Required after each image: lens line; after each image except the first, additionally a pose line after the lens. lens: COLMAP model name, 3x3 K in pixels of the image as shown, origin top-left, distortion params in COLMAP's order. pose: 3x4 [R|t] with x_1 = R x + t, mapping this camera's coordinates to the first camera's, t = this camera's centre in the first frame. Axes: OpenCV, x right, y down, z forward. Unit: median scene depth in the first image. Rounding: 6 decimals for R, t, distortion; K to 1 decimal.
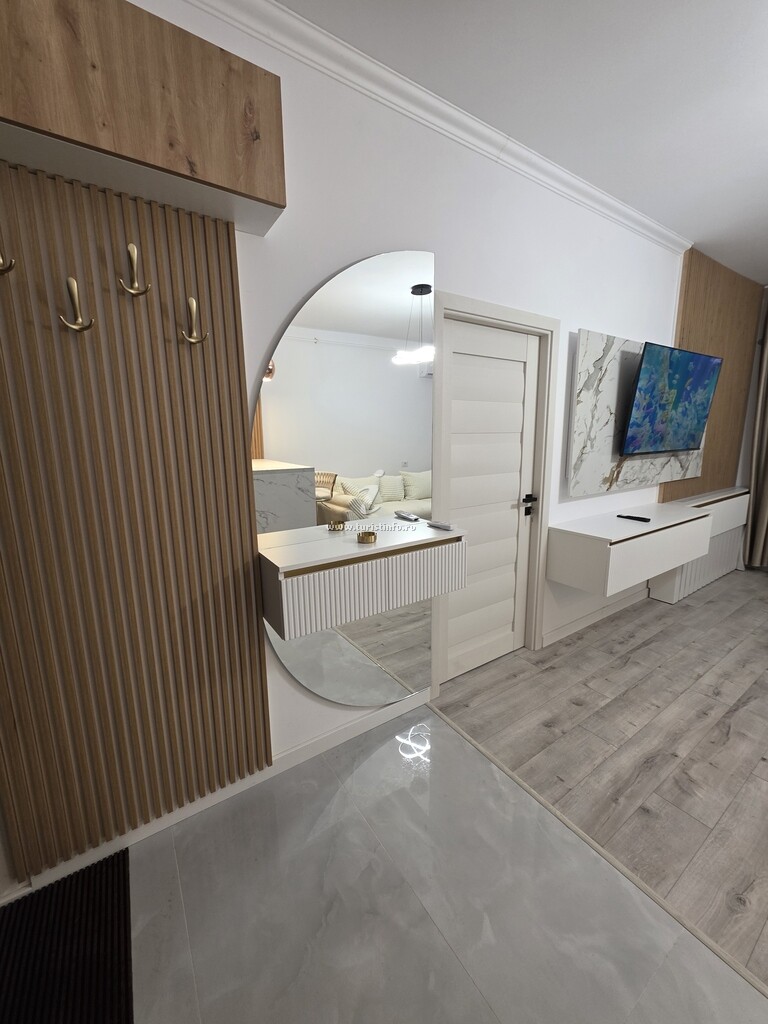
lens RADIAL K [[408.5, 0, 387.0], [0, 408.5, 508.3], [0, 0, 1]] dist [0.002440, 0.000576]
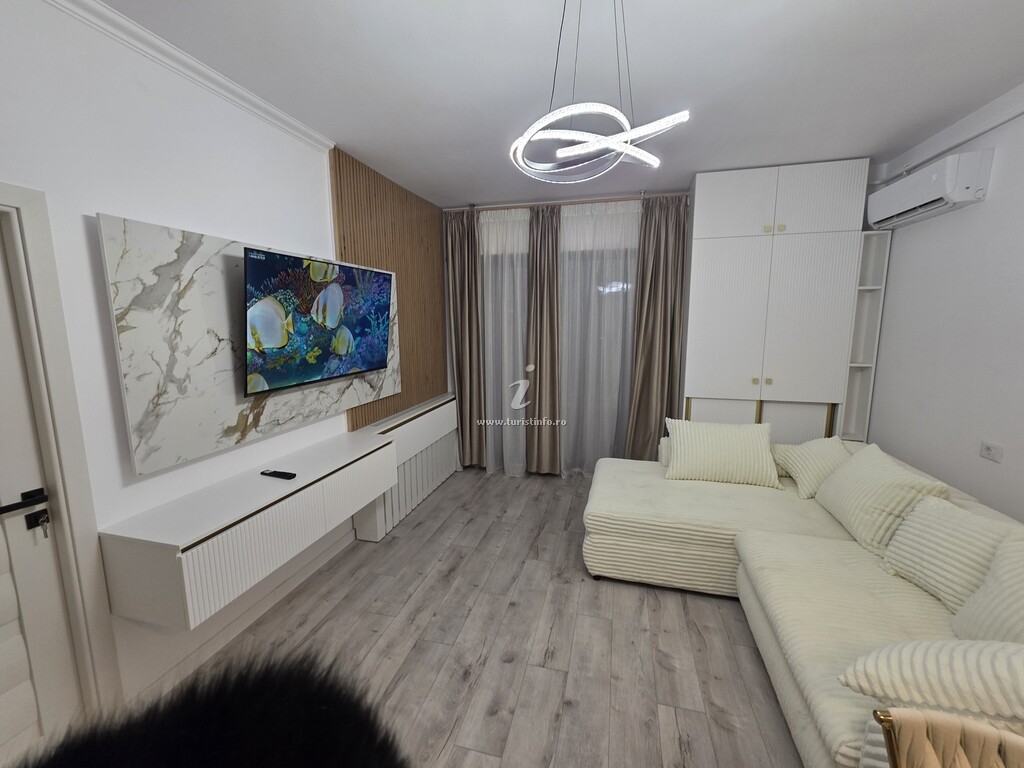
lens RADIAL K [[413.6, 0, 517.1], [0, 413.6, 378.0], [0, 0, 1]] dist [0.001141, 0.000296]
pose [[0.750221, -0.083890, 0.655844, 0.474557], [0.115924, 0.993243, -0.005558, -0.104856], [-0.650946, 0.080198, 0.754876, 0.122283]]
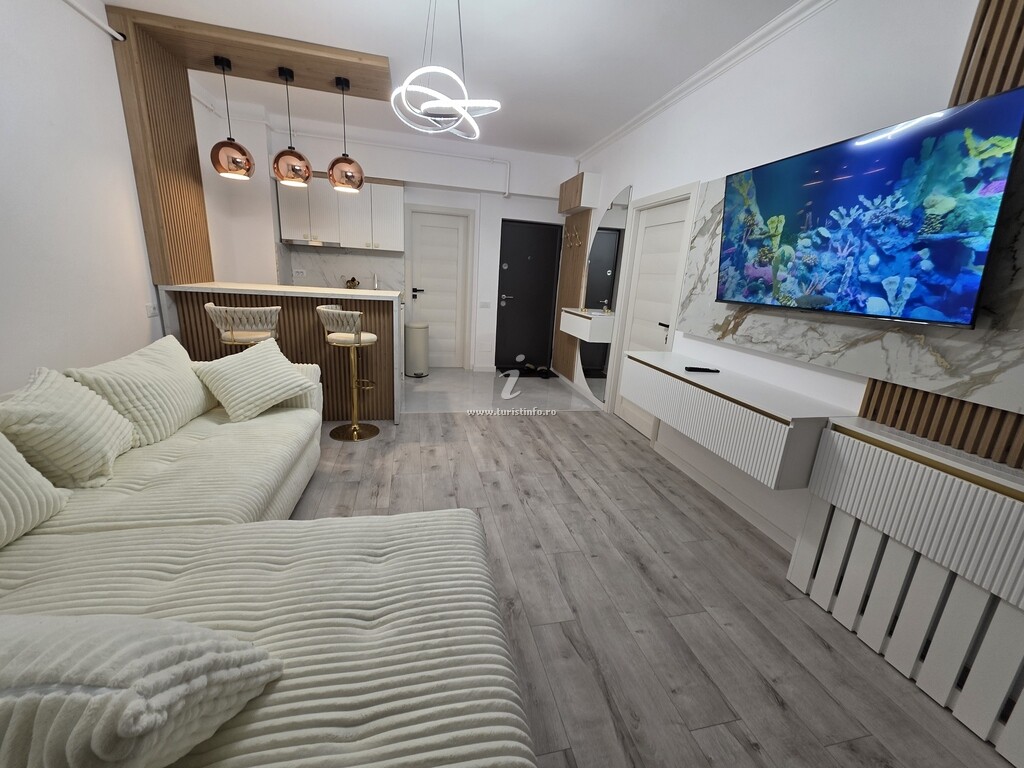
lens RADIAL K [[408.5, 0, 509.8], [0, 408.5, 381.9], [0, 0, 1]] dist [0.002440, 0.000576]
pose [[-0.365098, 0.229570, -0.902220, 1.700339], [-0.224118, 0.918944, 0.324519, -0.162738], [0.903590, 0.320685, -0.284054, 0.936624]]
